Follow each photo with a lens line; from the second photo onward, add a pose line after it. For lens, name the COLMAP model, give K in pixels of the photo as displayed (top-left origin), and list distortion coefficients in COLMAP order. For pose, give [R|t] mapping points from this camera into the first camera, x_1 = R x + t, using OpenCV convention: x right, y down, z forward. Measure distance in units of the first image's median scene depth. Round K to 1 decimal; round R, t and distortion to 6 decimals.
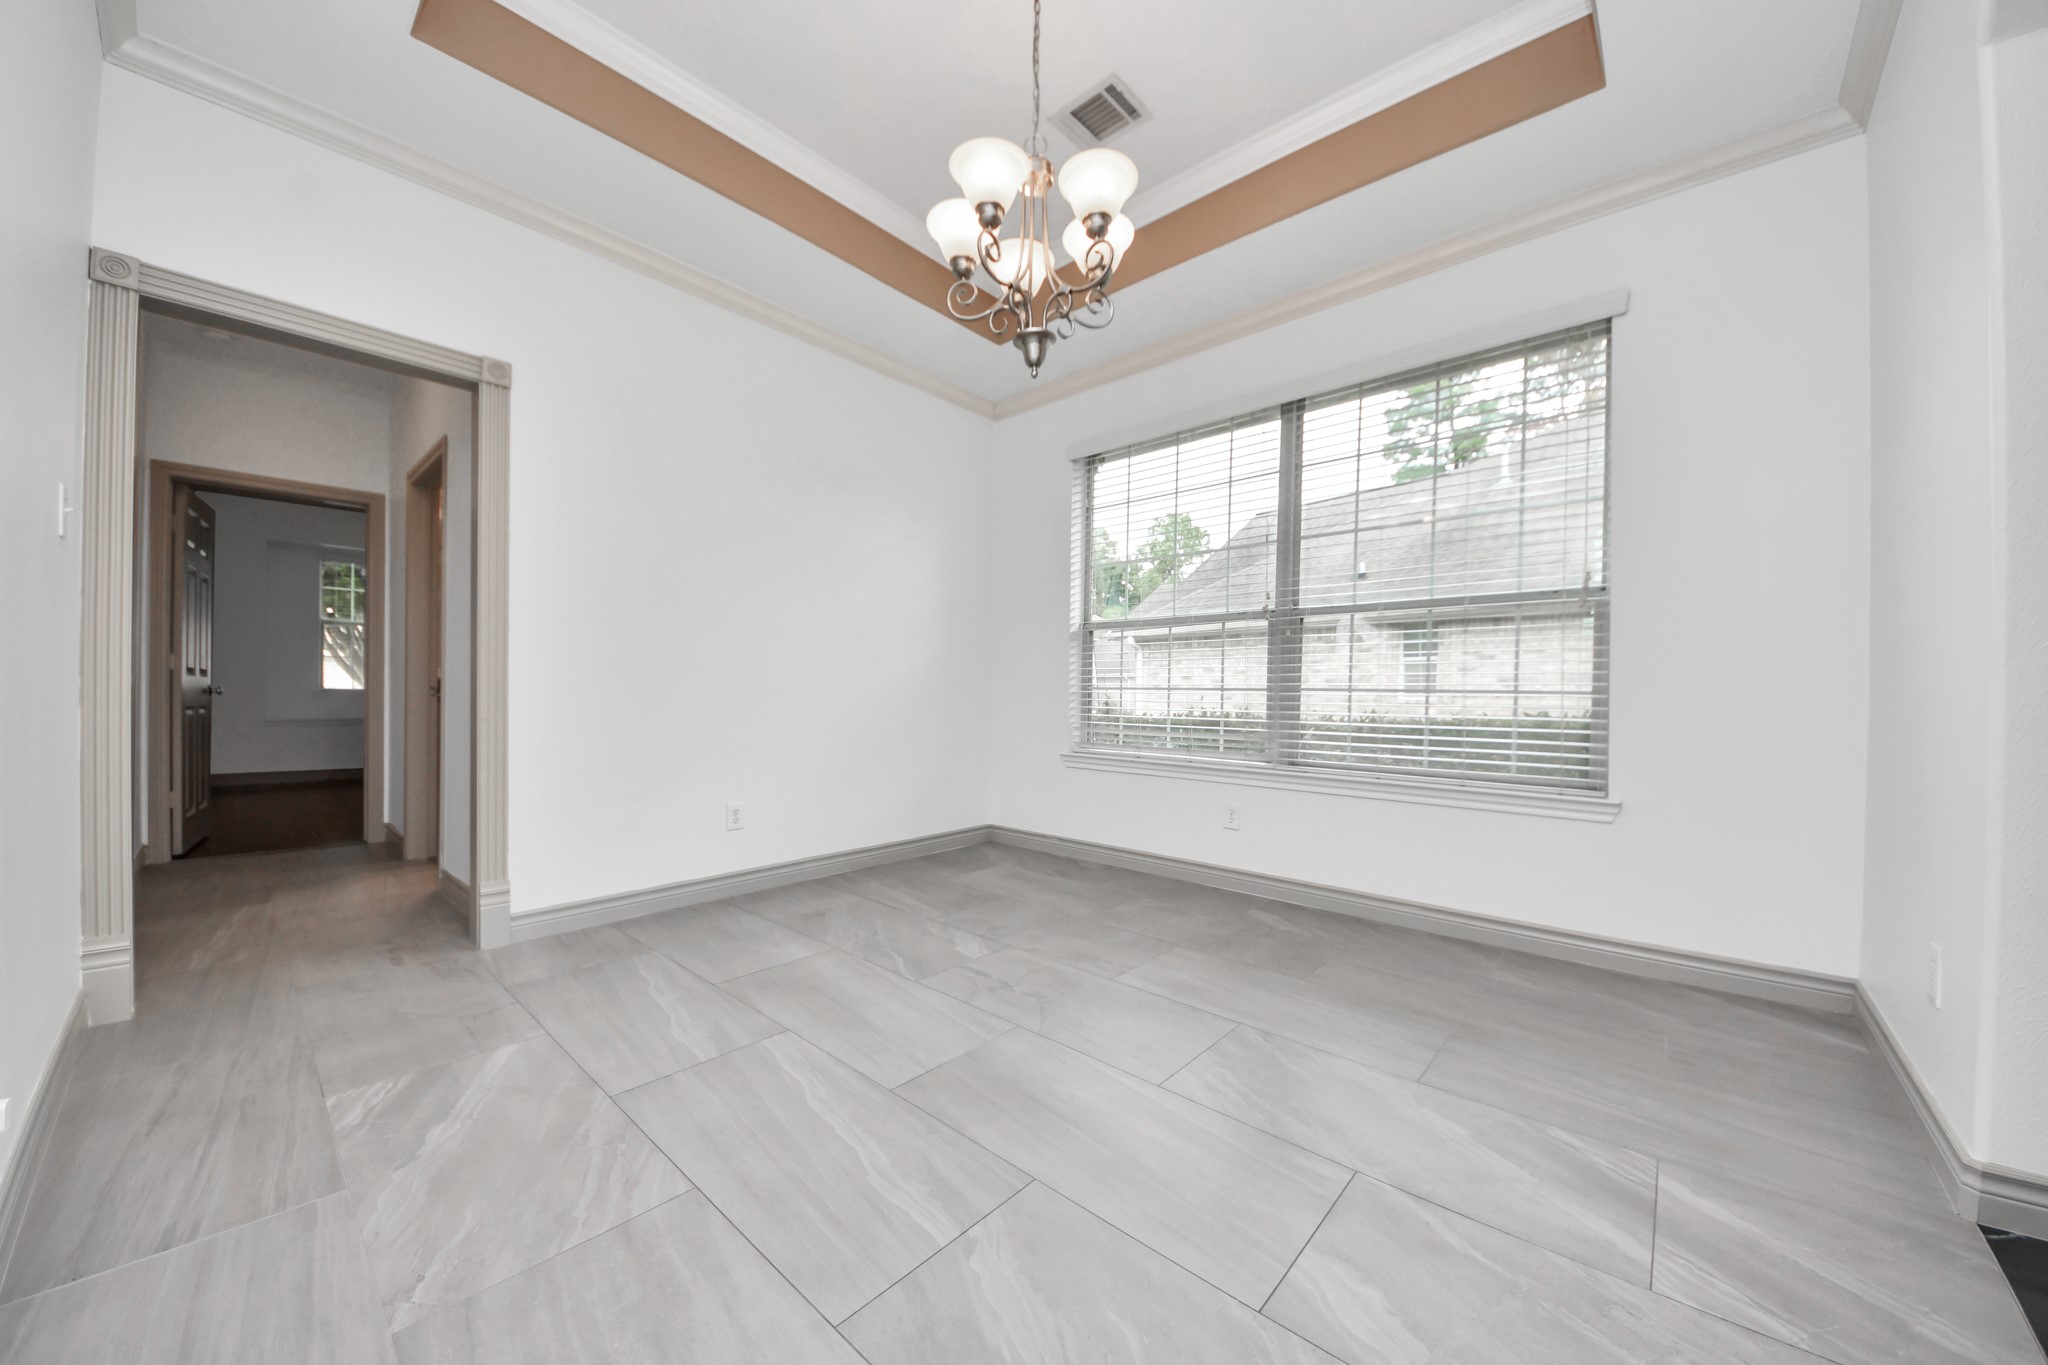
lens RADIAL K [[732.7, 0, 1029.6], [0, 732.7, 689.3], [0, 0, 1]] dist [0.016667, -0.010515]
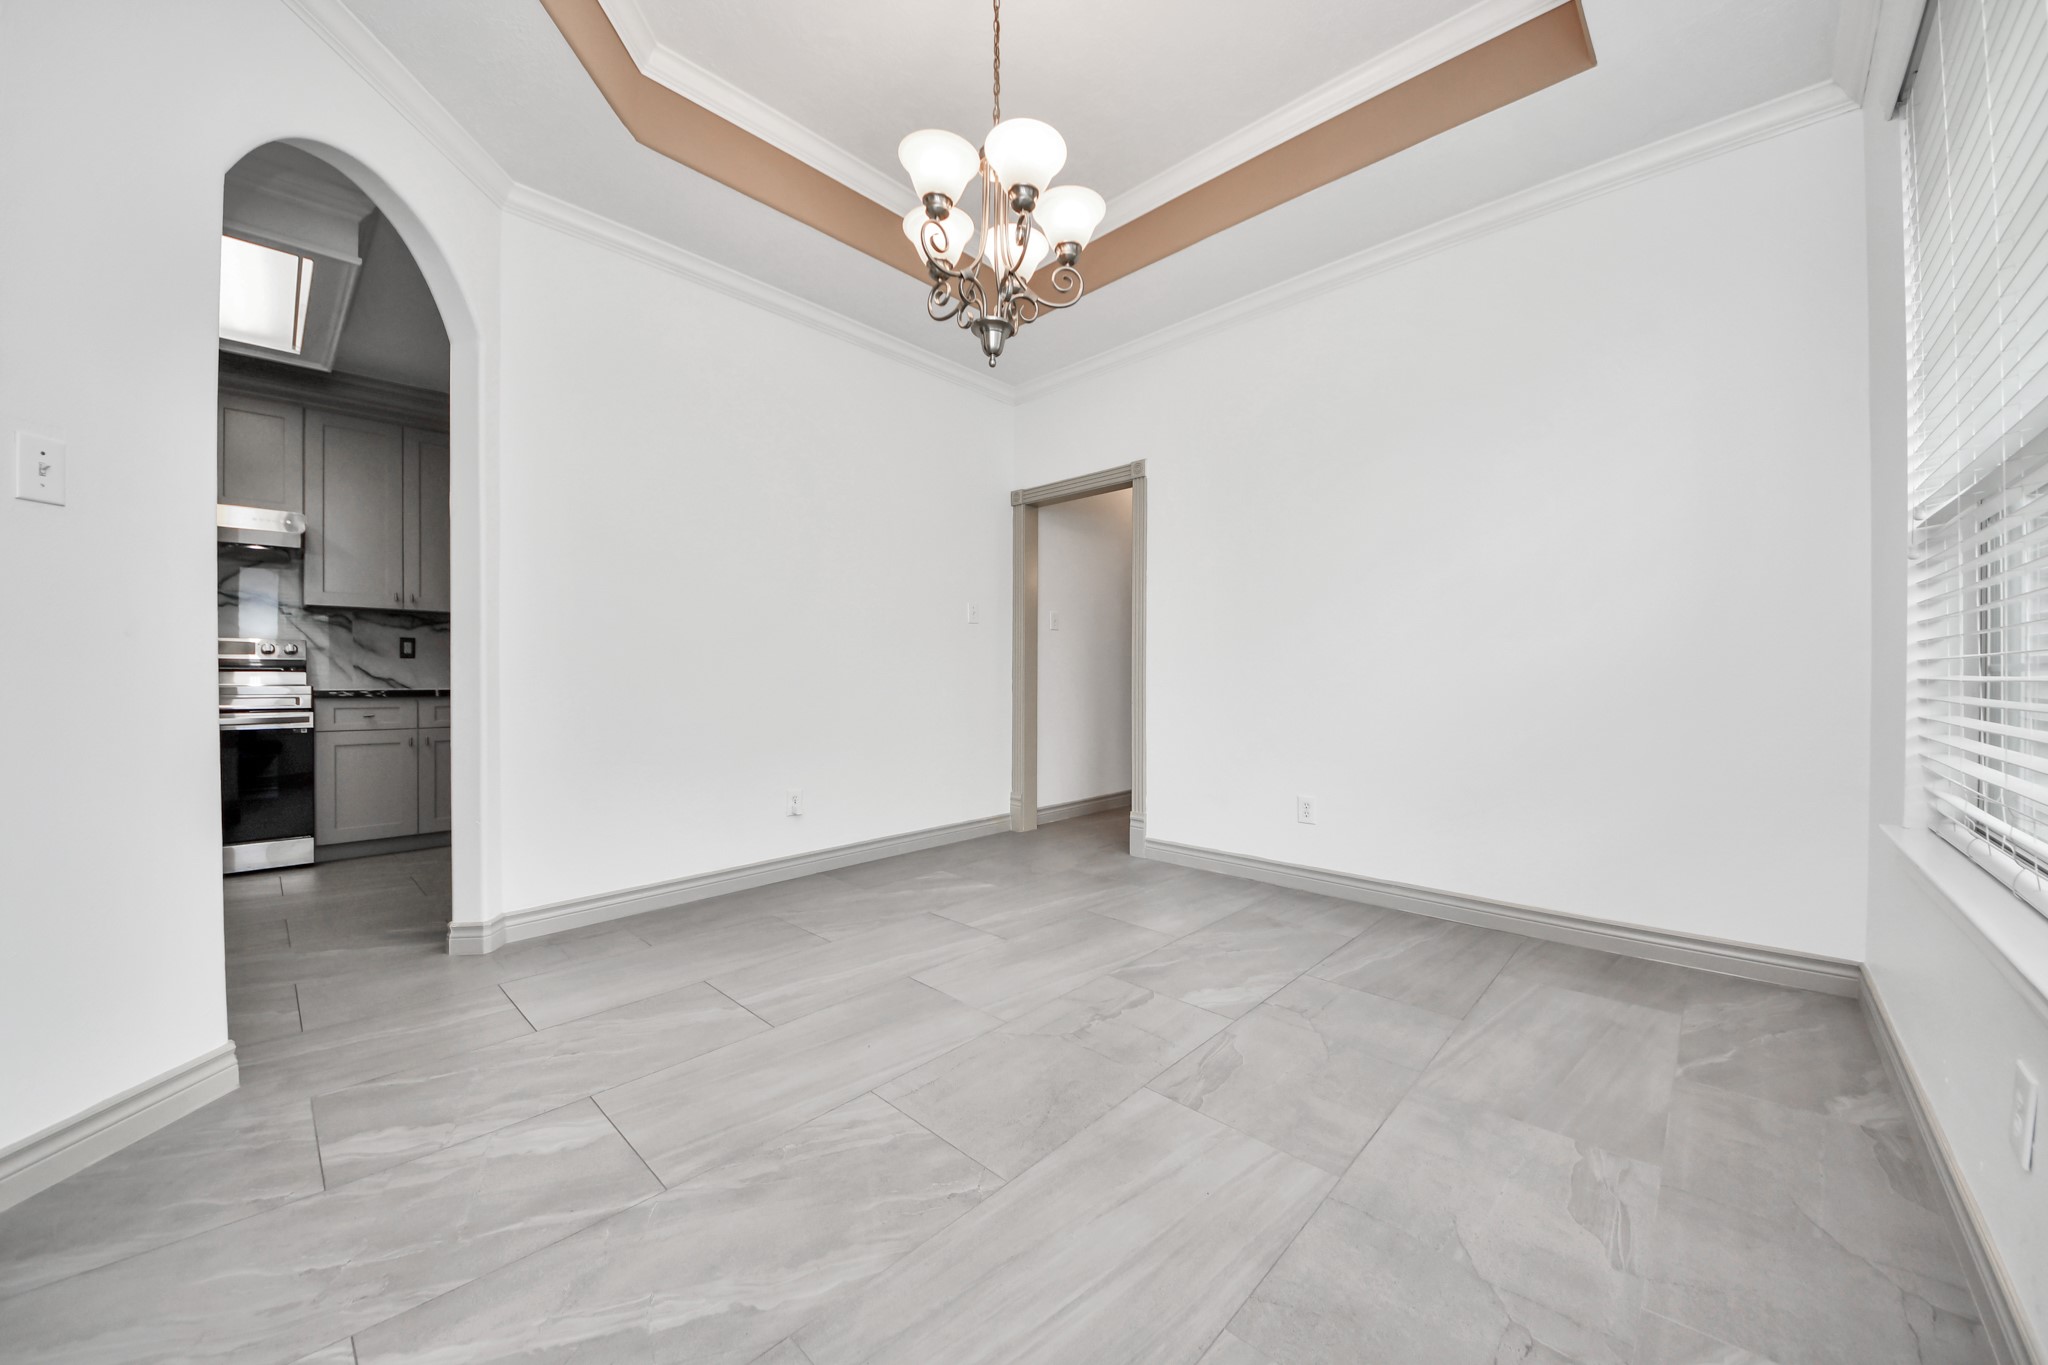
lens RADIAL K [[732.7, 0, 1017.1], [0, 732.7, 680.7], [0, 0, 1]] dist [0.016667, -0.010515]
pose [[-0.045822, -0.006784, -0.998927, 0.760008], [0.005705, 0.999959, -0.007053, 0.003915], [0.998933, -0.006022, -0.045782, 0.826474]]
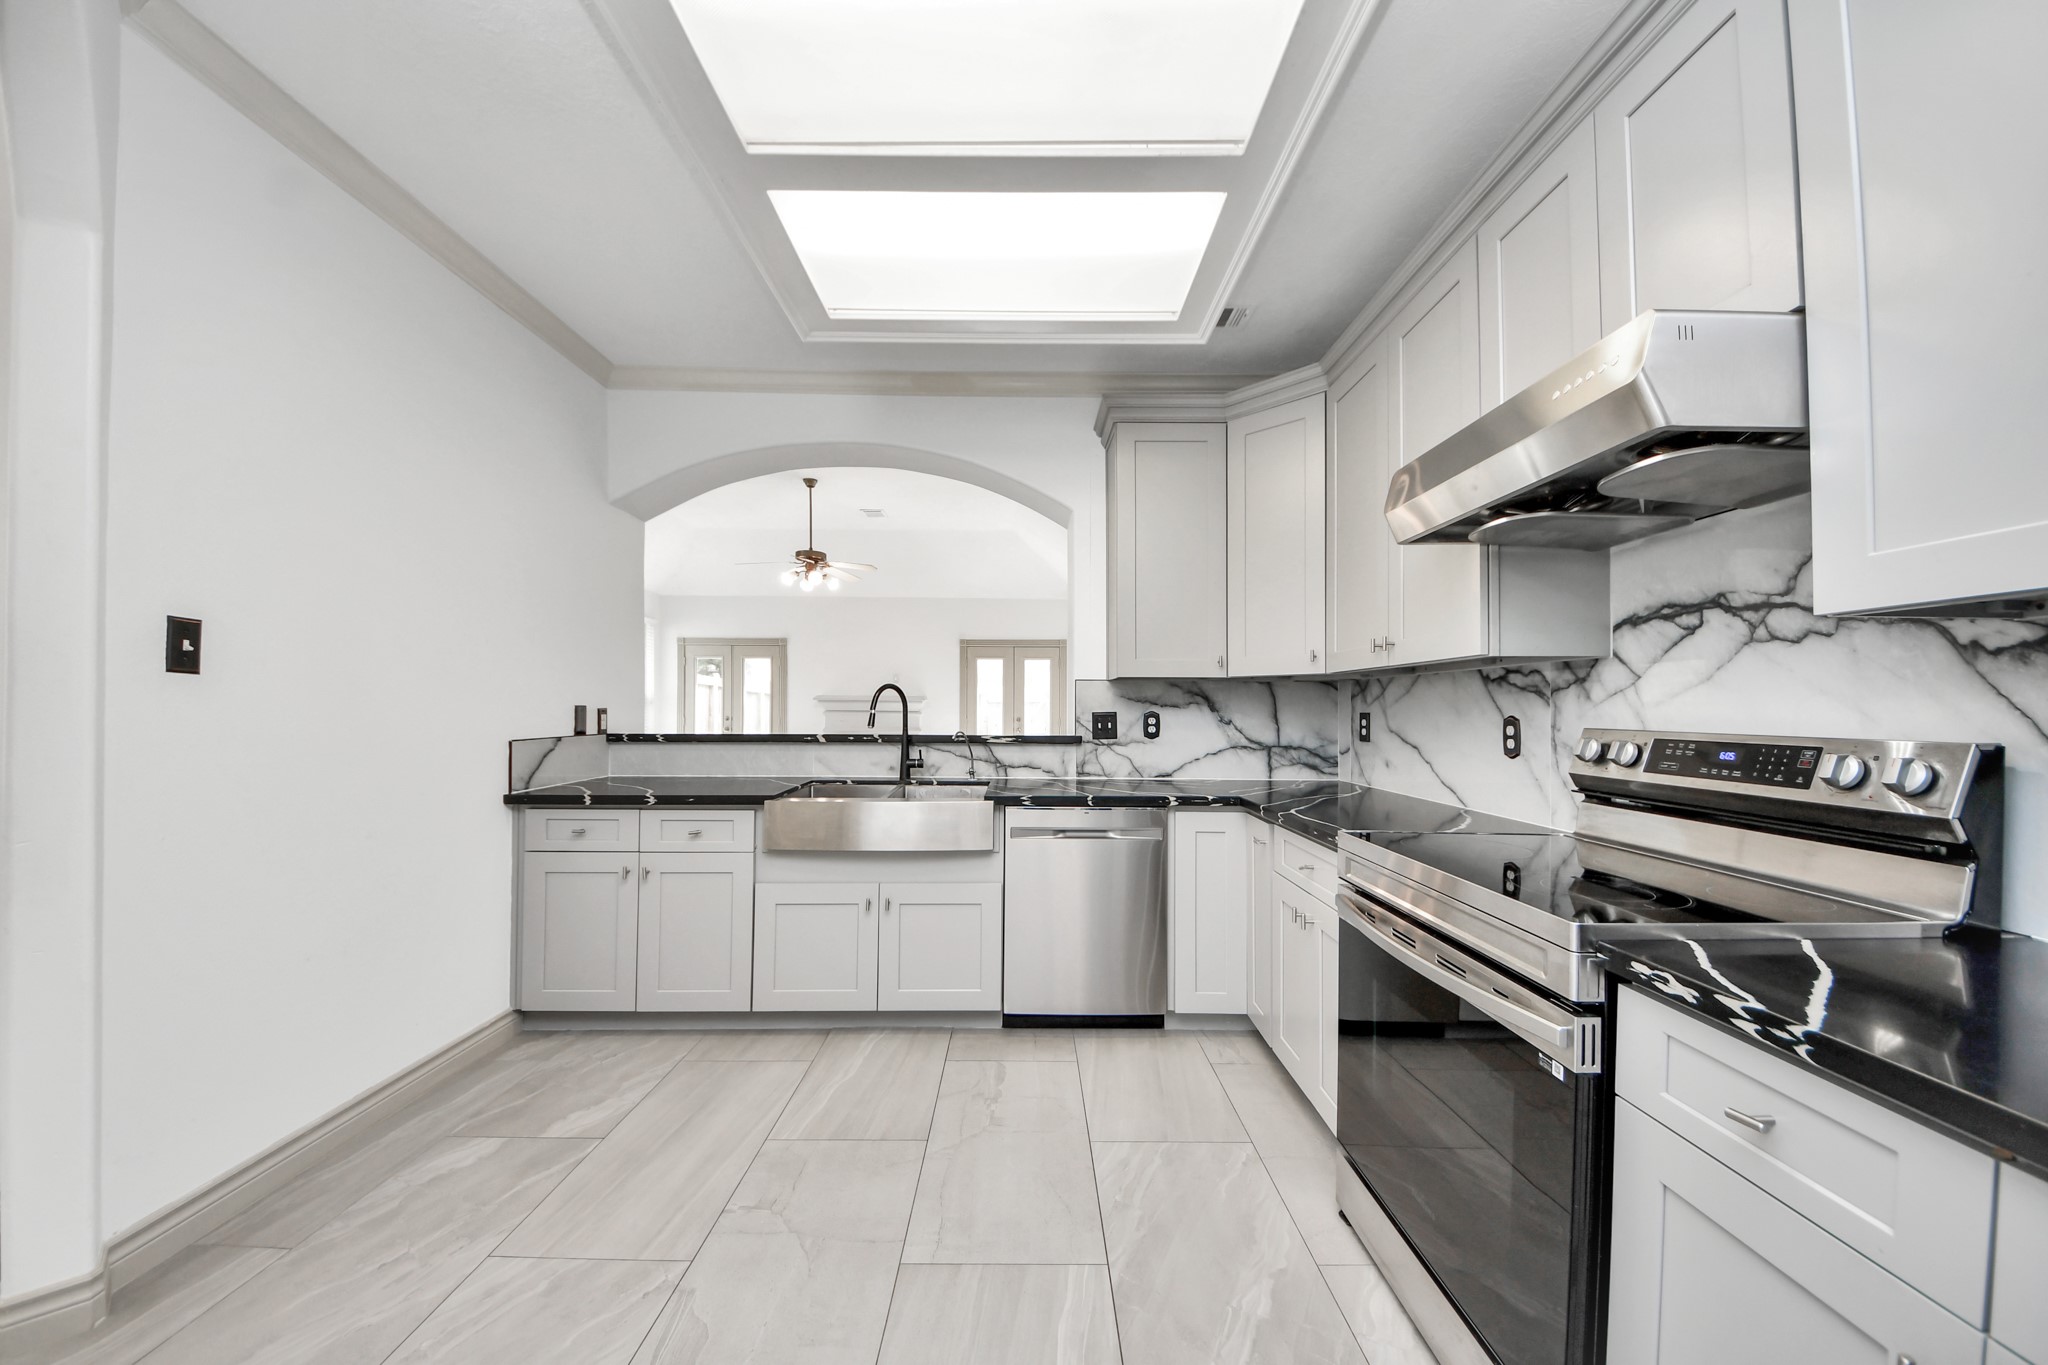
lens RADIAL K [[732.7, 0, 1023.5], [0, 732.7, 696.2], [0, 0, 1]] dist [0.016667, -0.010515]
pose [[-0.662724, -0.004634, 0.748849, -0.699808], [-0.017713, 0.999798, -0.009489, -0.115005], [-0.748654, -0.019553, -0.662672, -0.110037]]
